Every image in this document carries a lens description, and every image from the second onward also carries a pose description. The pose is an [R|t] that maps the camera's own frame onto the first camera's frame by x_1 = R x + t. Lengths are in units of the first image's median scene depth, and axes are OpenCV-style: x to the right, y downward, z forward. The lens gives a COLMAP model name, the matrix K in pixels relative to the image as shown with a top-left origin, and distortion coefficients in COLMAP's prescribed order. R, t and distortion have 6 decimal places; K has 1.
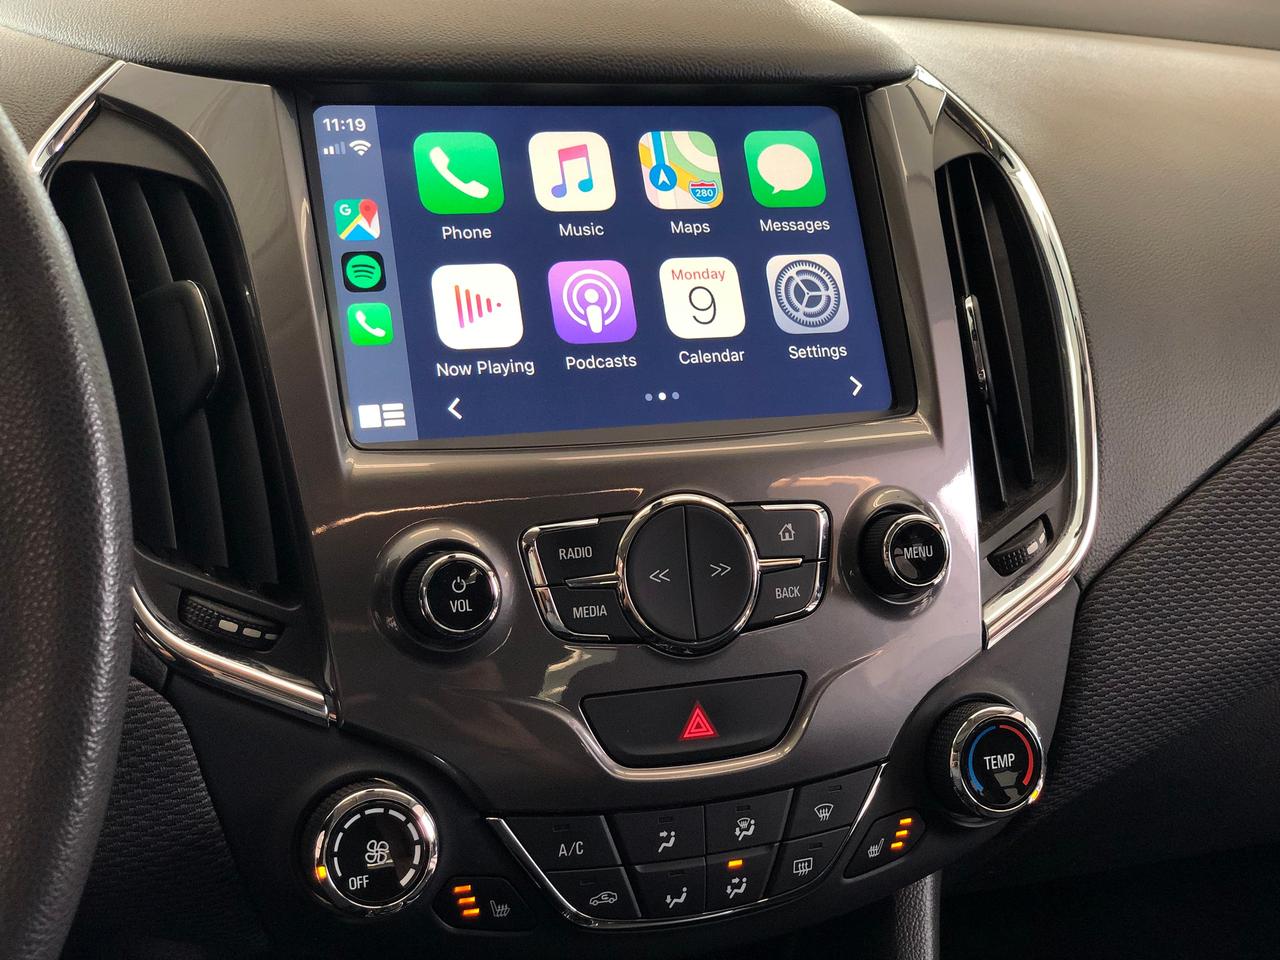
lens RADIAL K [[1899.2, 0, 640.0], [0, 1899.2, 480.0], [0, 0, 1]] dist [-0.183361, 2.048939]
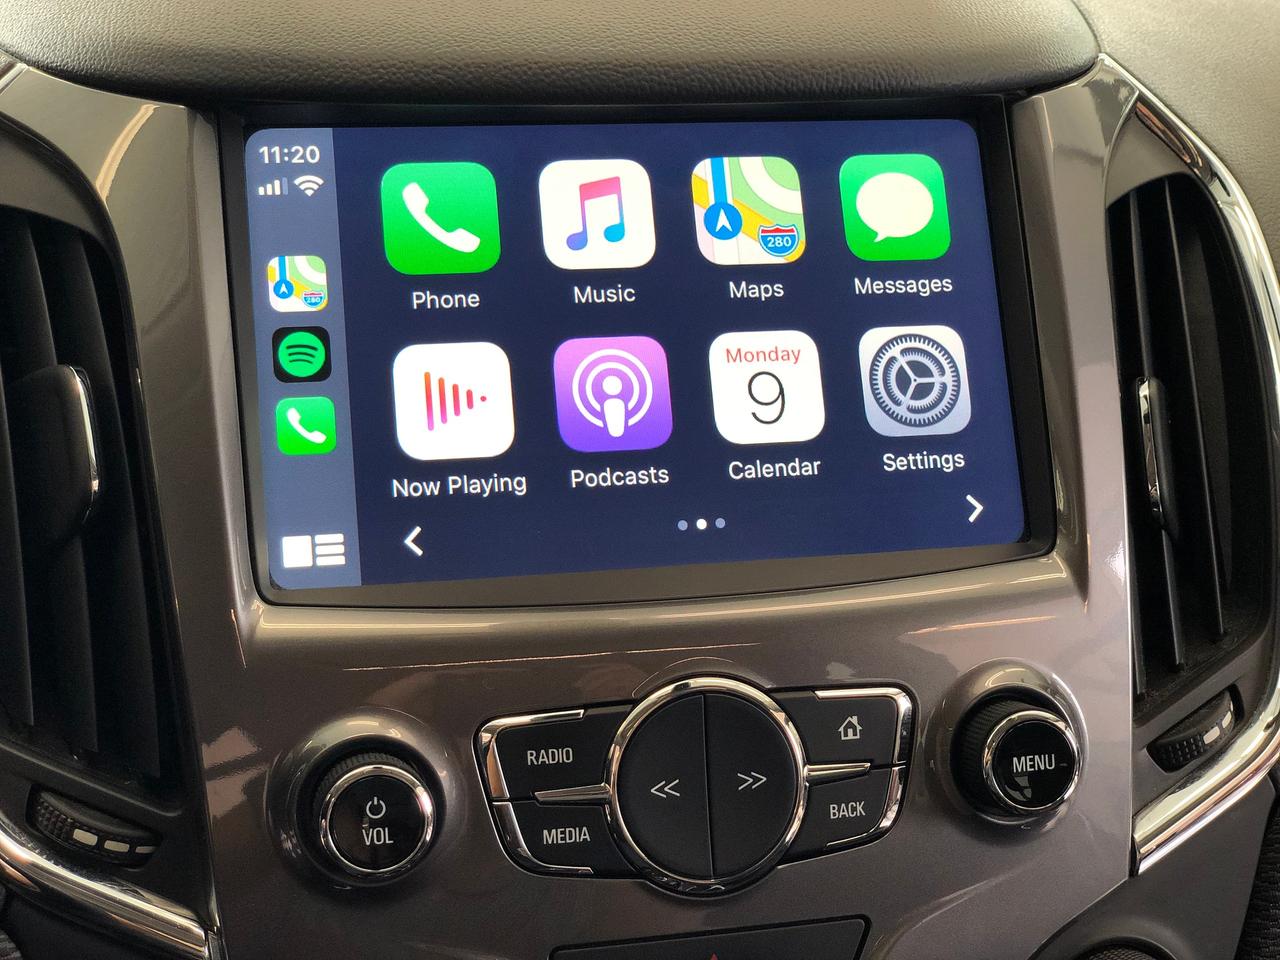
lens RADIAL K [[1923.2, 0, 640.0], [0, 1923.2, 480.0], [0, 0, 1]] dist [0.003756, -0.172061]
pose [[0.988122, 0.041654, -0.147921, 0.101390], [-0.031696, 0.997110, 0.069047, -0.115222], [0.150370, -0.063538, 0.986586, 0.254219]]
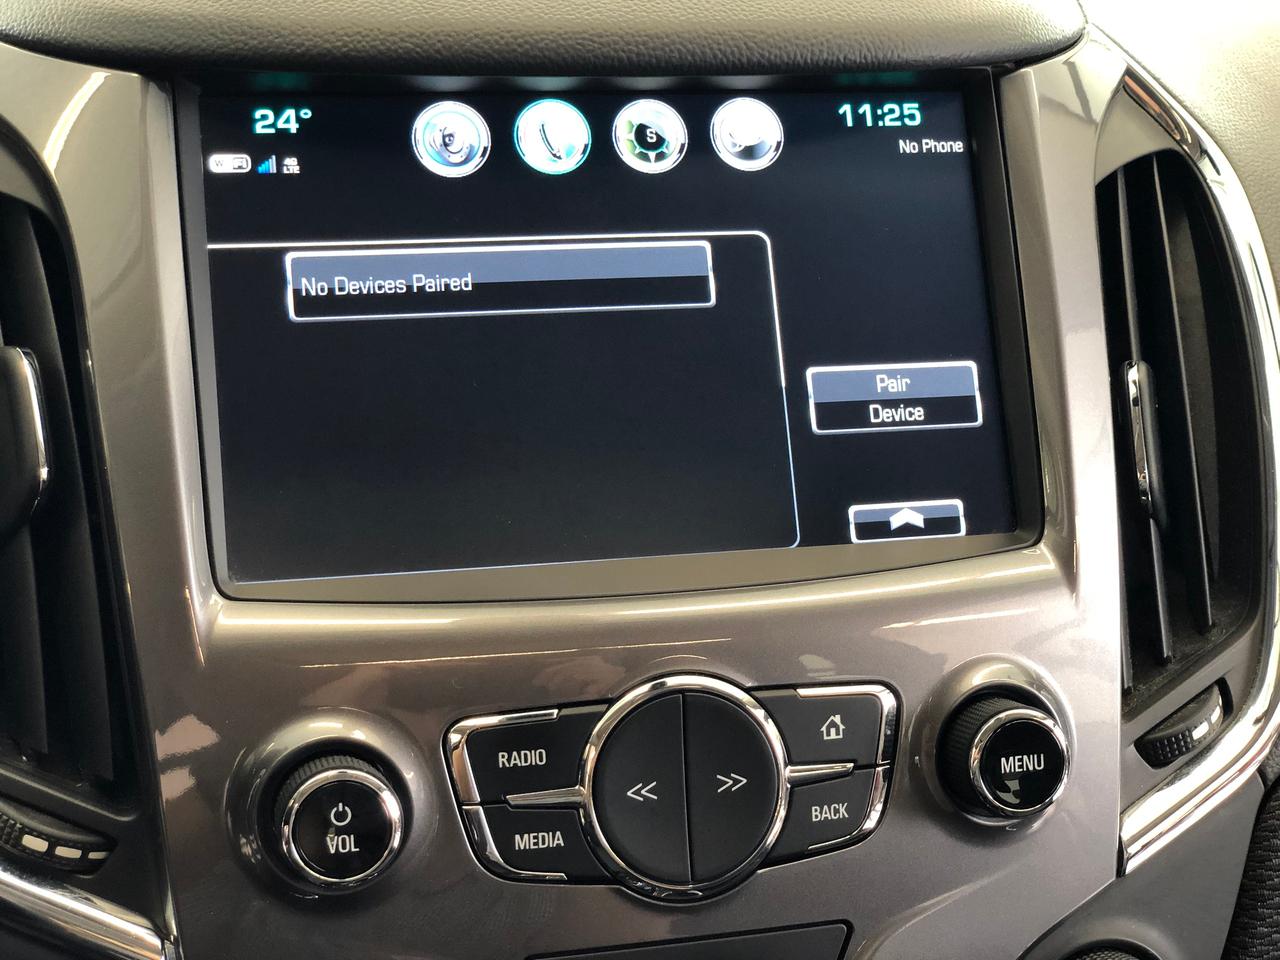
lens RADIAL K [[1923.2, 0, 640.0], [0, 1923.2, 480.0], [0, 0, 1]] dist [0.003756, -0.172061]
pose [[0.991514, 0.047777, -0.120902, 0.086809], [-0.036990, 0.995260, 0.089939, -0.124343], [0.124626, -0.084704, 0.988582, 0.283219]]
